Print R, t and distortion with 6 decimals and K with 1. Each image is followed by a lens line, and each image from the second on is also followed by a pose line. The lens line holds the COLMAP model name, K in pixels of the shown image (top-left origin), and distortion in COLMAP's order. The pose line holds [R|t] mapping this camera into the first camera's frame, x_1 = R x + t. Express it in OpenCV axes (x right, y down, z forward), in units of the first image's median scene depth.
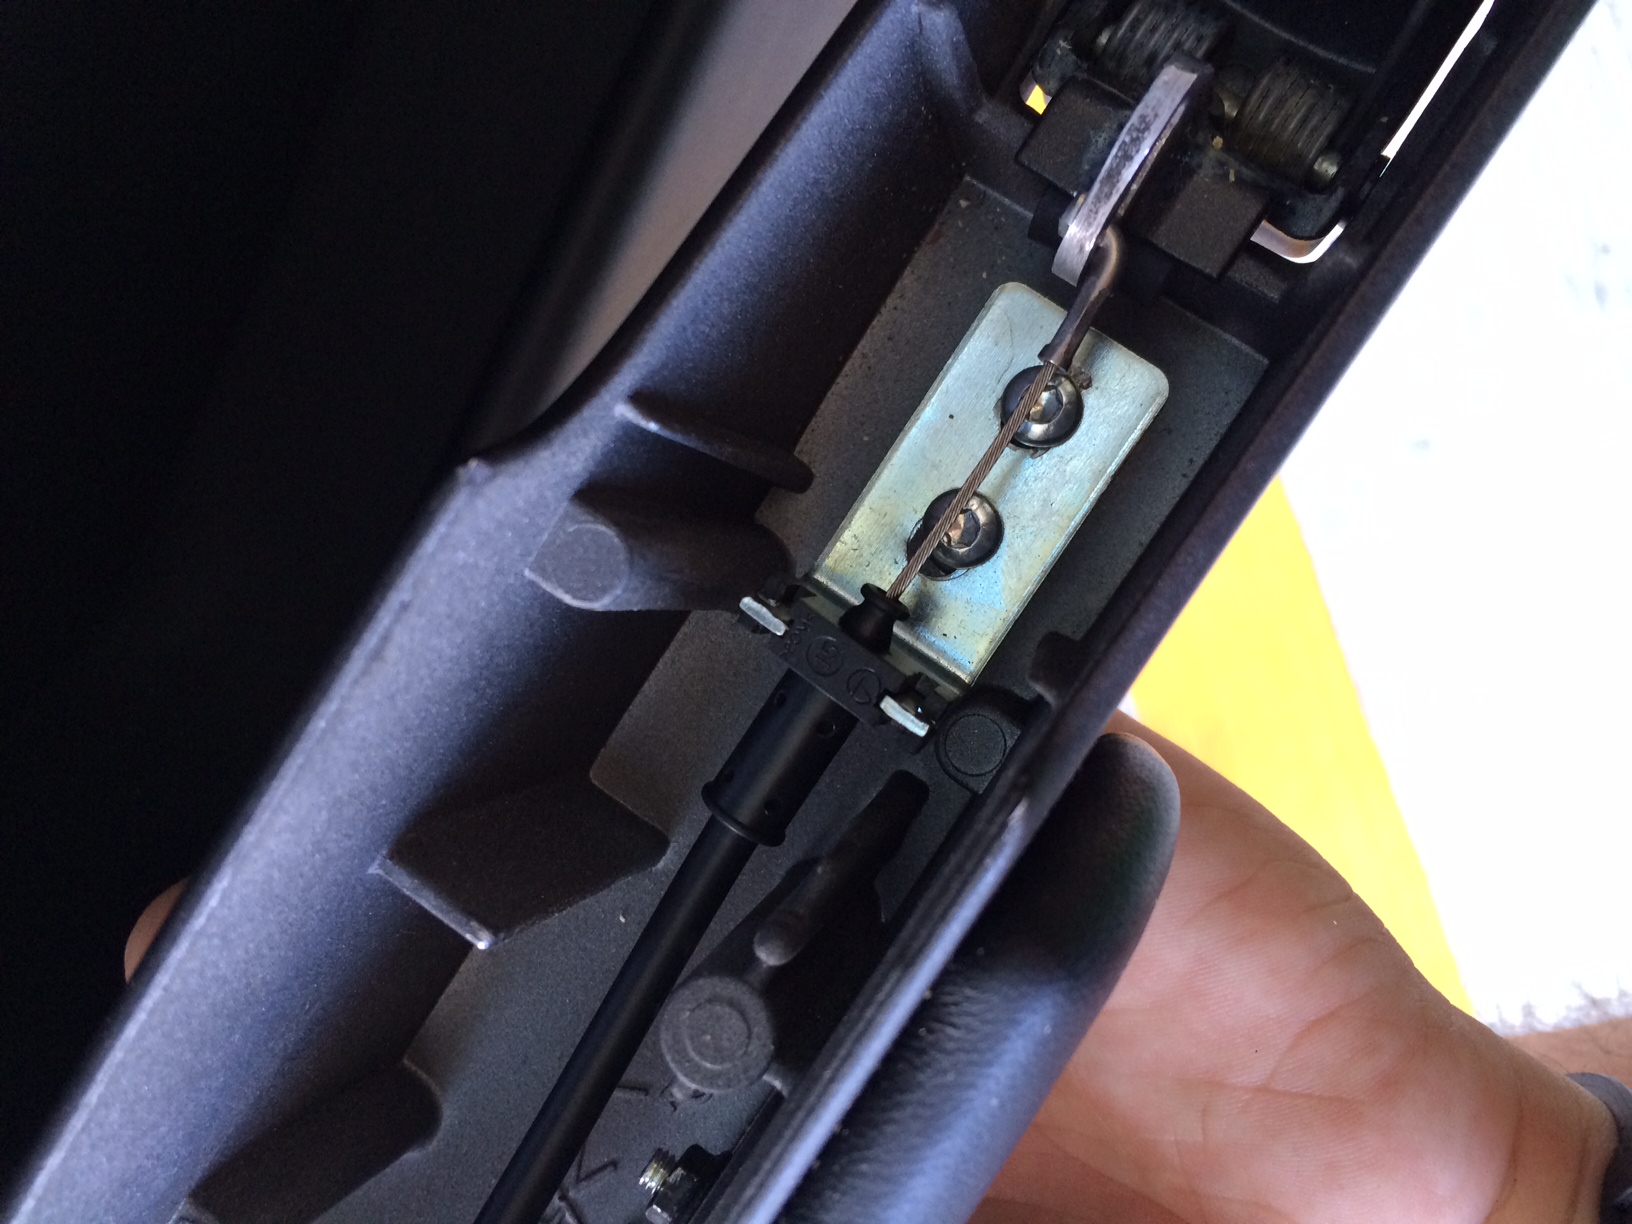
lens RADIAL K [[1427.9, 0, 814.5], [0, 1427.9, 580.5], [0, 0, 1]] dist [-0.005405, -0.005482]
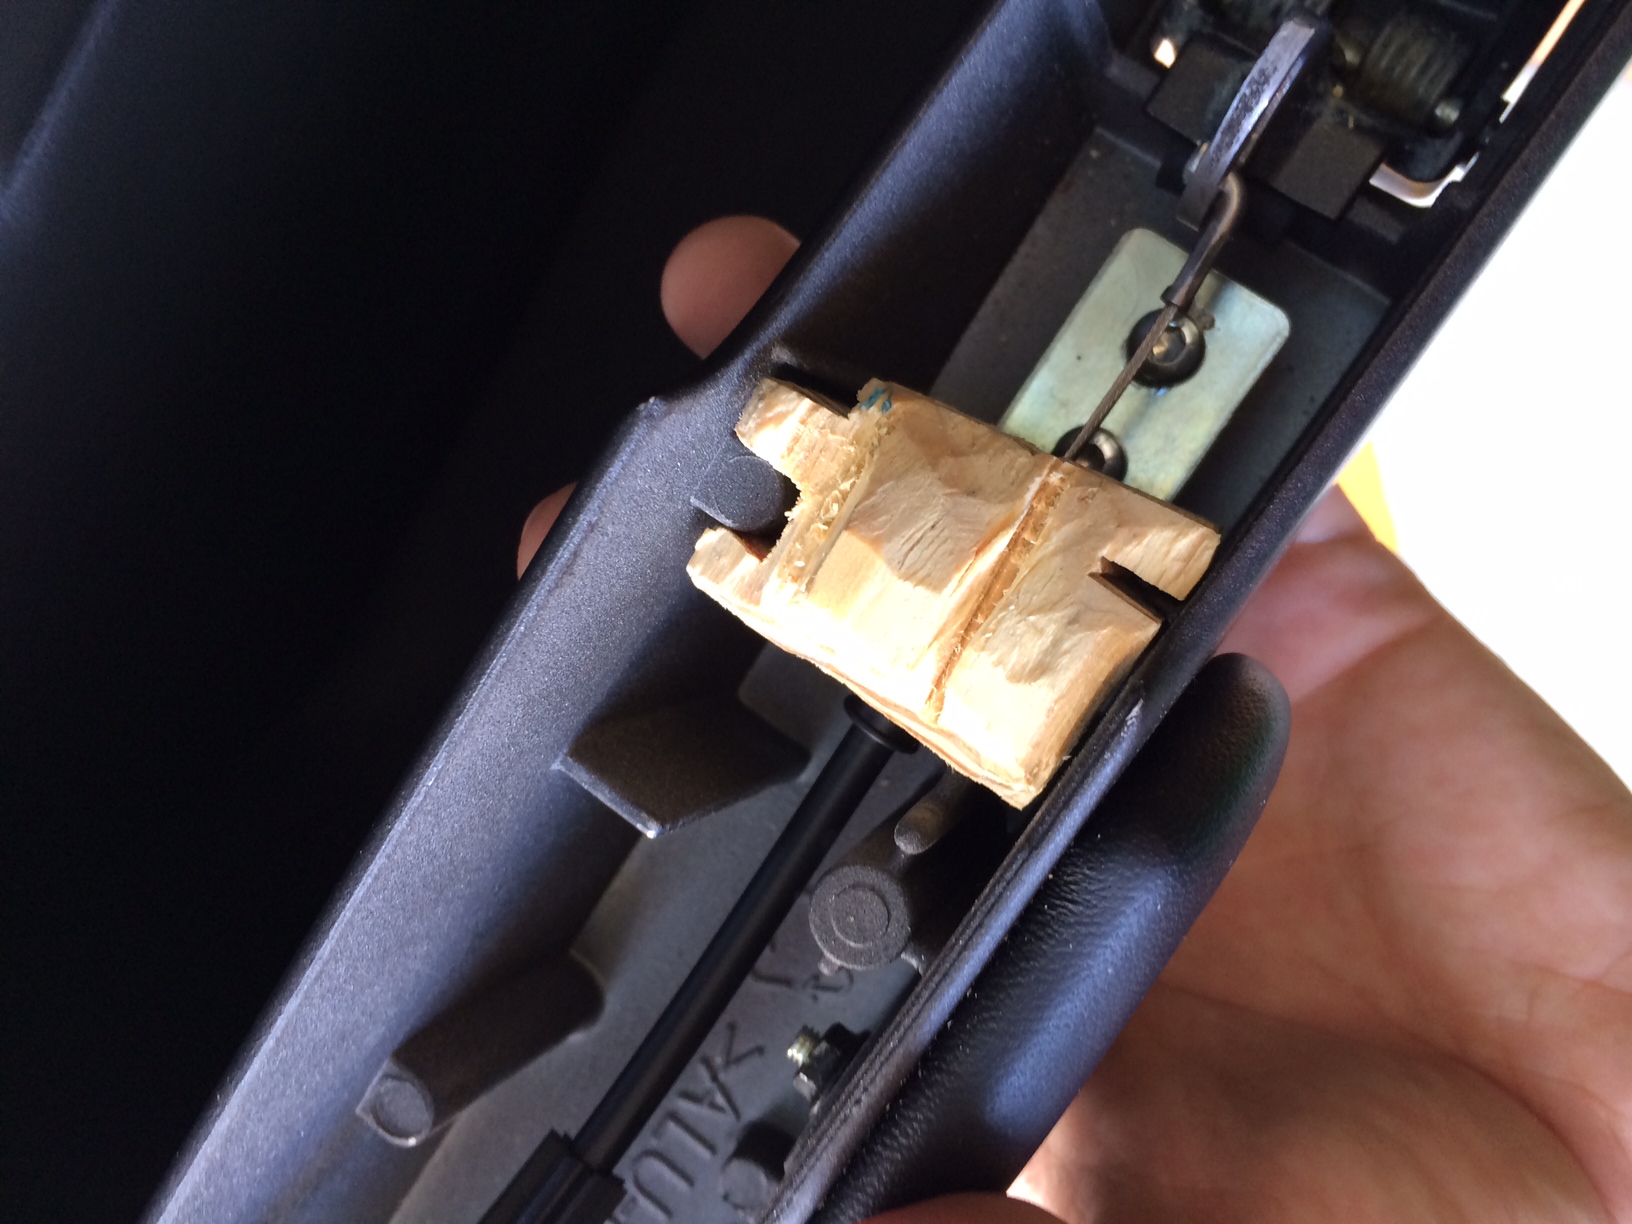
lens RADIAL K [[1436.3, 0, 816.0], [0, 1436.3, 612.0], [0, 0, 1]] dist [0.064254, -0.222249]
pose [[0.996272, 0.005946, -0.086058, -0.007148], [-0.001249, 0.998511, 0.054528, 0.019477], [0.086254, -0.054218, 0.994797, -0.111904]]
